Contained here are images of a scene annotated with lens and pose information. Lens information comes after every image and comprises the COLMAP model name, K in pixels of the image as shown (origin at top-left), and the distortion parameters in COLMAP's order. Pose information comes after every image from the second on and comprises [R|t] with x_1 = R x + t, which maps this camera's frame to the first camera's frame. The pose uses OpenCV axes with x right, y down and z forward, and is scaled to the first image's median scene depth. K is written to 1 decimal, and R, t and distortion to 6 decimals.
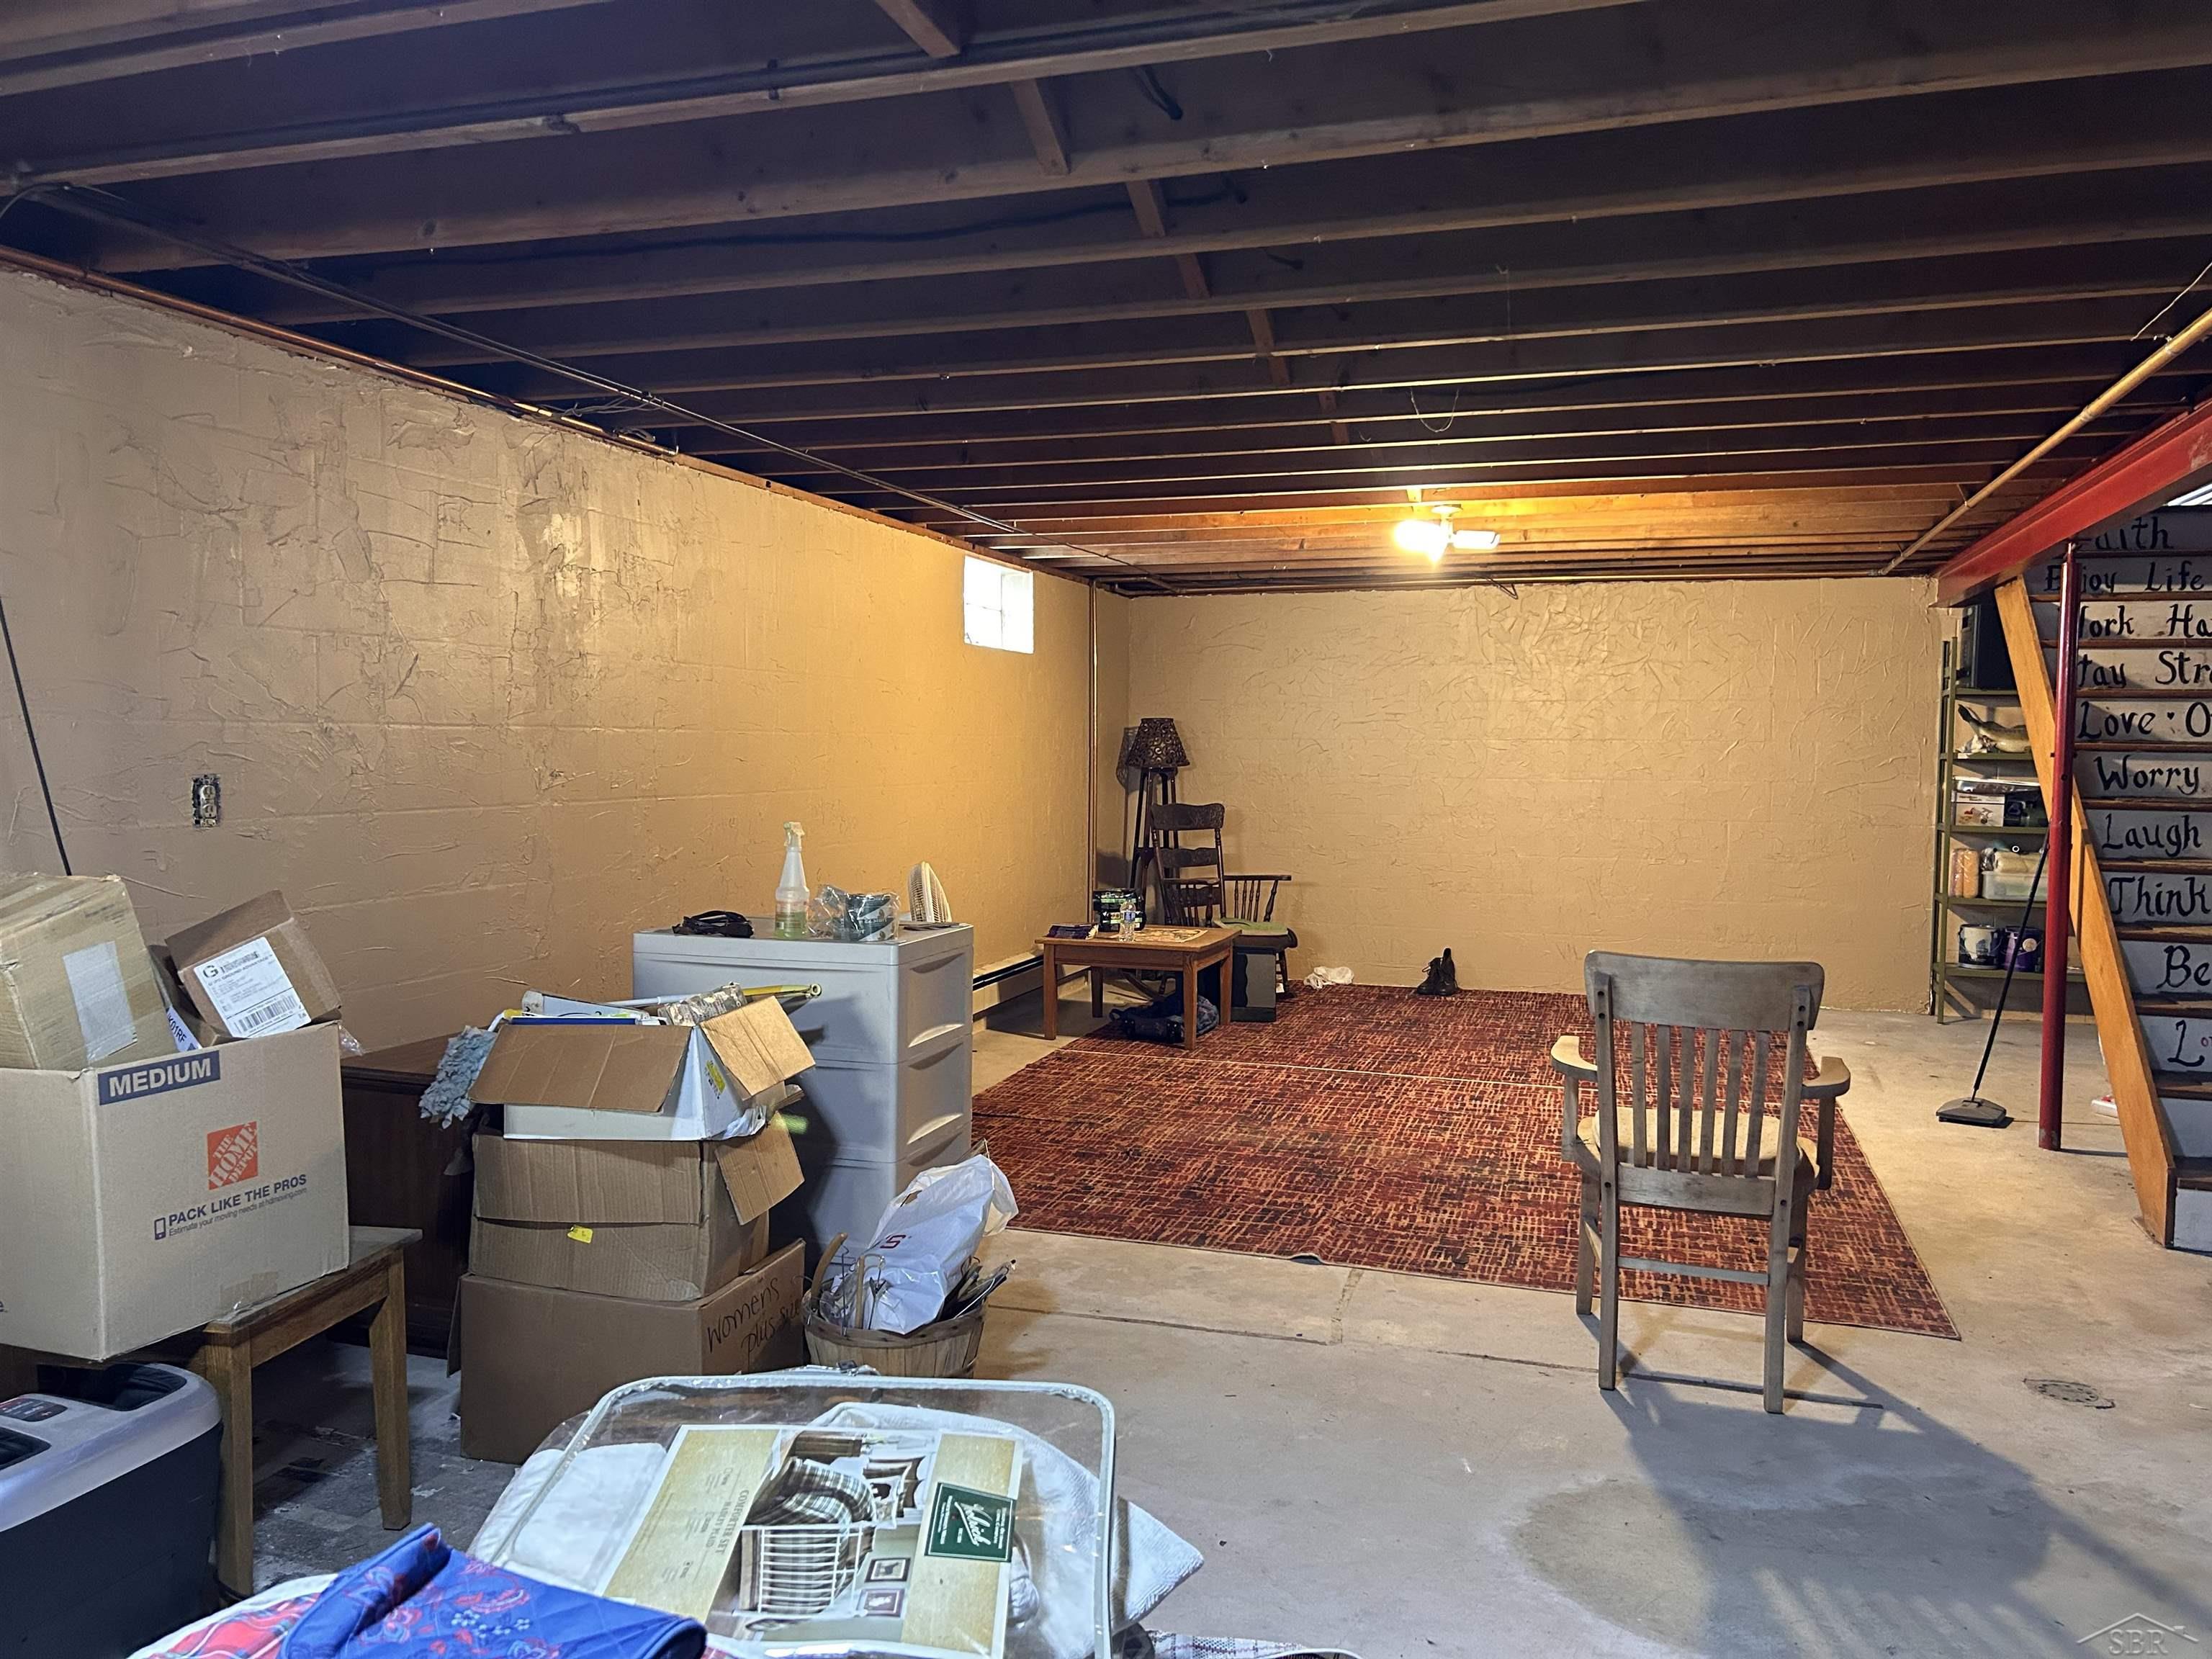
lens RADIAL K [[1675.6, 0, 1106.0], [0, 1675.6, 829.5], [0, 0, 1]] dist [0.092938, -0.097549]
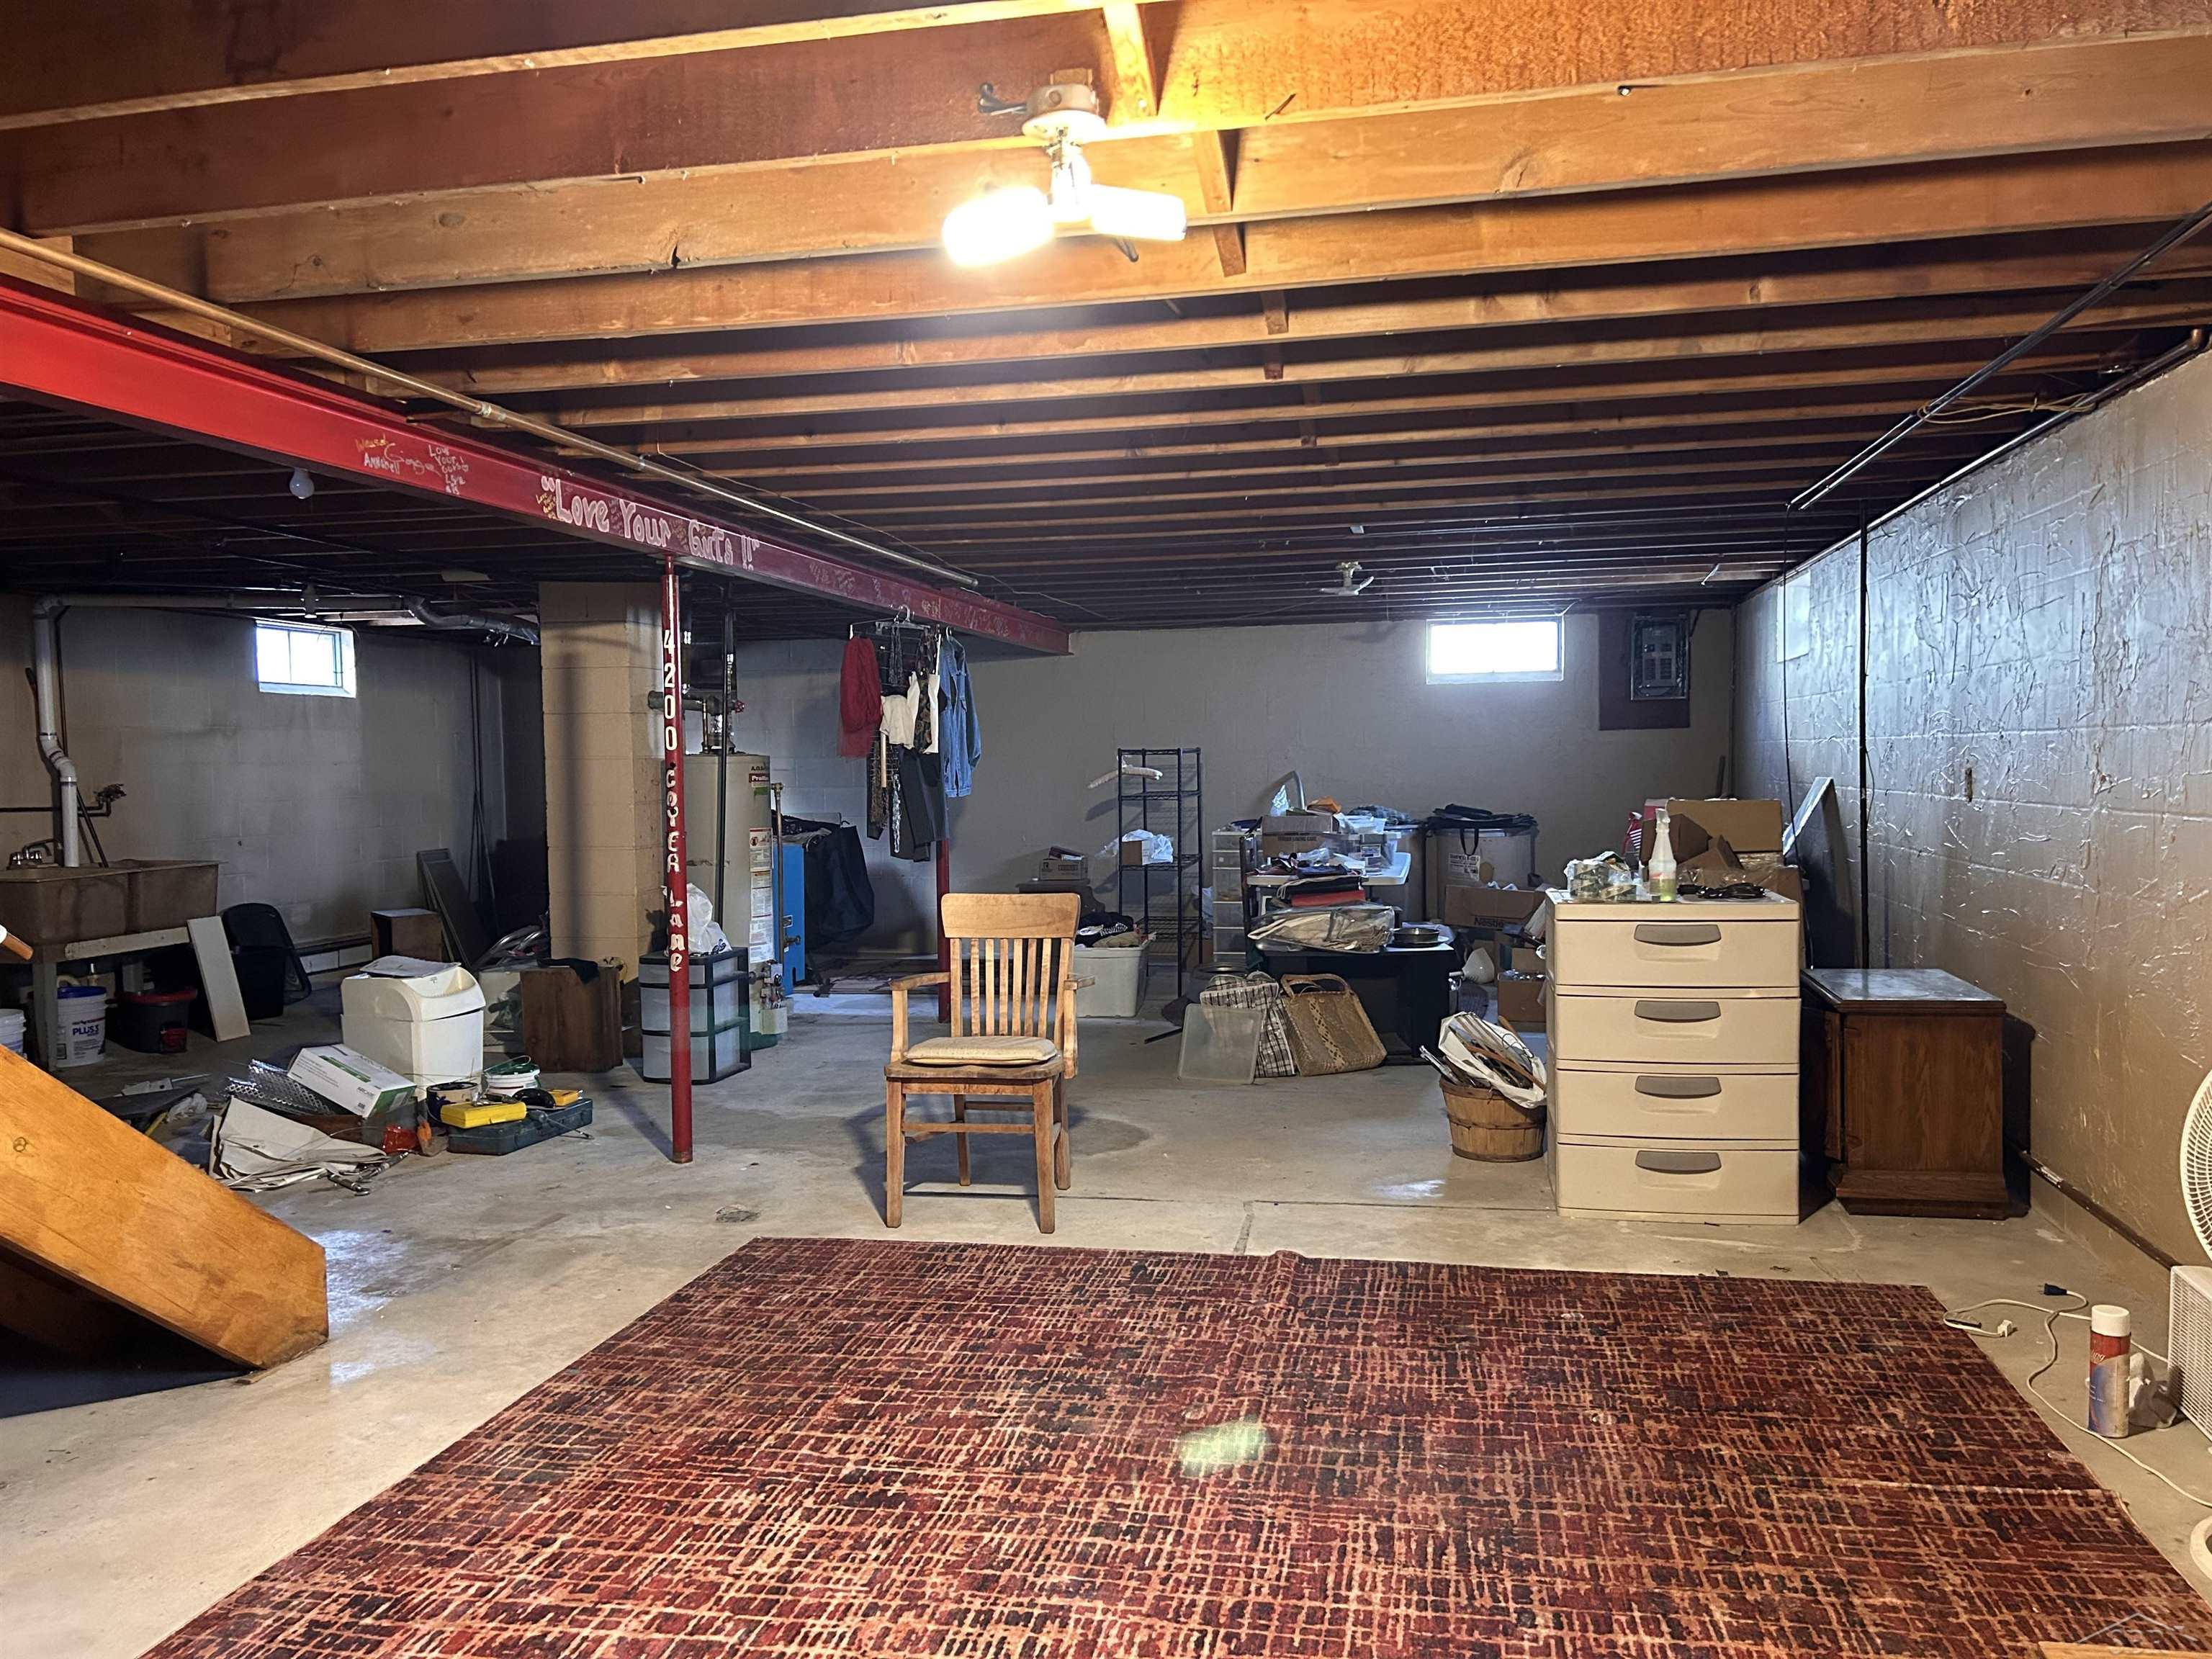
lens RADIAL K [[1675.6, 0, 1106.0], [0, 1675.6, 829.5], [0, 0, 1]] dist [0.092938, -0.097549]
pose [[-0.994409, 0.011693, -0.104951, 0.311964], [0.001352, 0.995179, 0.098068, -0.096061], [0.105591, 0.097378, -0.989630, 1.848608]]
